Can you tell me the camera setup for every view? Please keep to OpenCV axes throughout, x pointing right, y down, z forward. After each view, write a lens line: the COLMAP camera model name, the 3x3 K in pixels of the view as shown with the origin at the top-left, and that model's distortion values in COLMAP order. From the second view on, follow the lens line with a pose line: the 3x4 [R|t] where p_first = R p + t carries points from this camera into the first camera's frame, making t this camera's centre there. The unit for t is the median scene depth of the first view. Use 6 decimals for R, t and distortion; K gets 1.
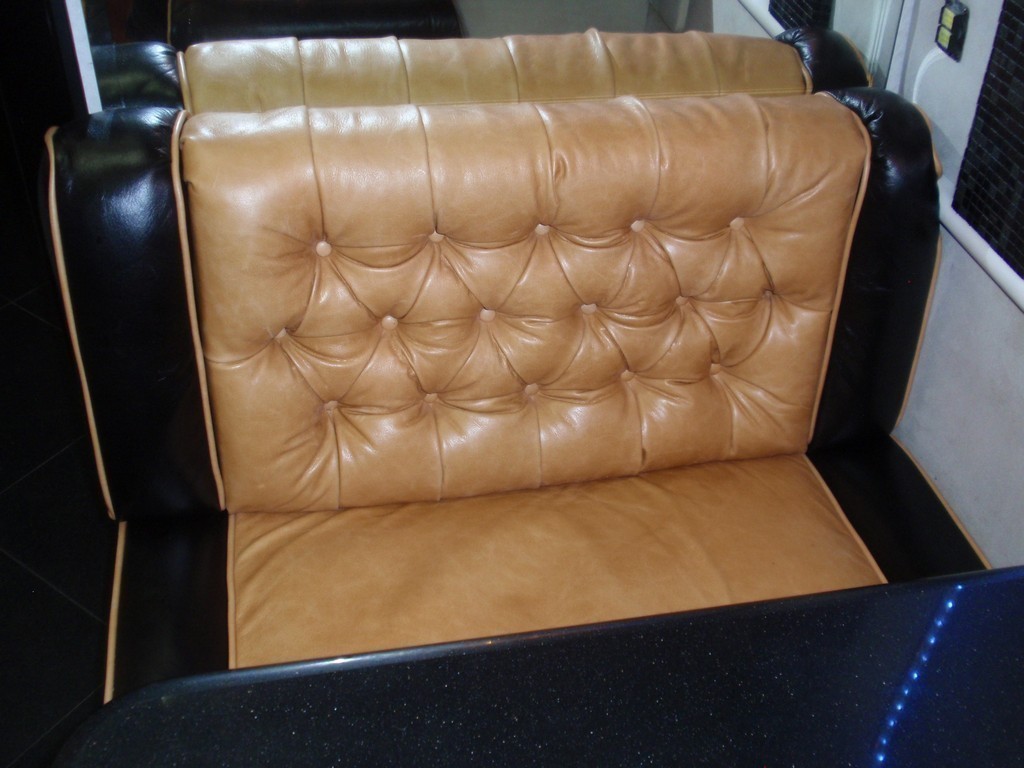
lens RADIAL K [[1097.2, 0, 512.0], [0, 1097.2, 384.0], [0, 0, 1]] dist [0.001436, 0.025620]
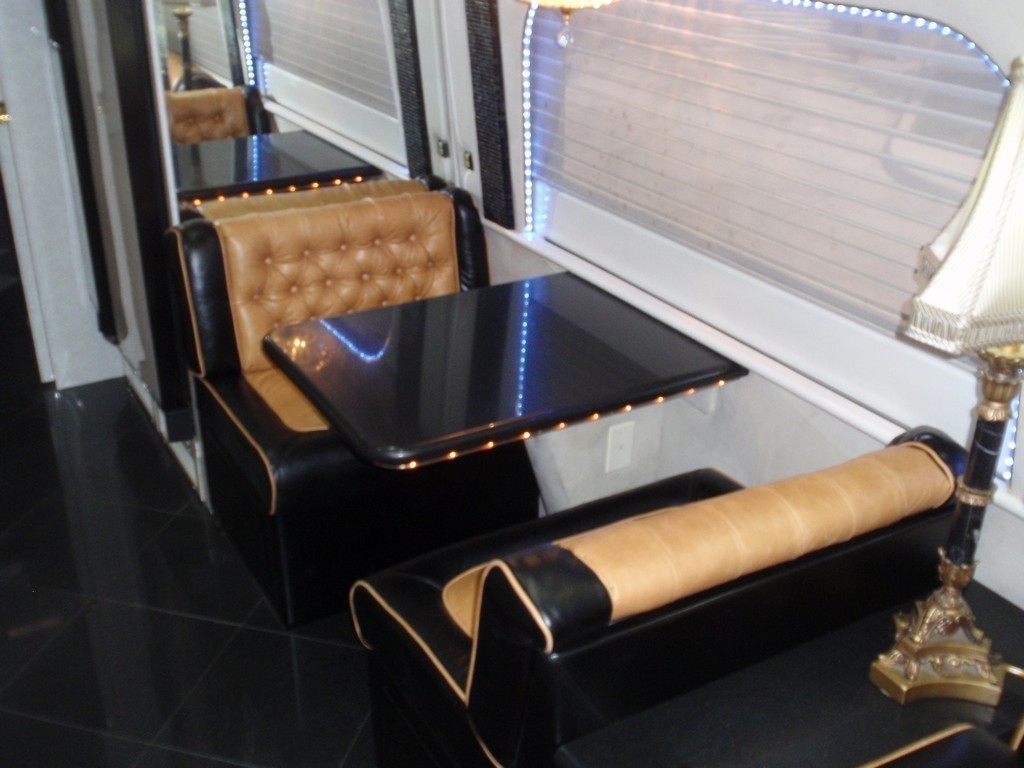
lens RADIAL K [[1097.2, 0, 512.0], [0, 1097.2, 384.0], [0, 0, 1]] dist [0.001436, 0.025620]
pose [[0.942271, -0.174843, 0.285578, -0.412894], [0.238876, 0.948648, -0.207376, 0.839758], [-0.234655, 0.263622, 0.935650, -1.541369]]
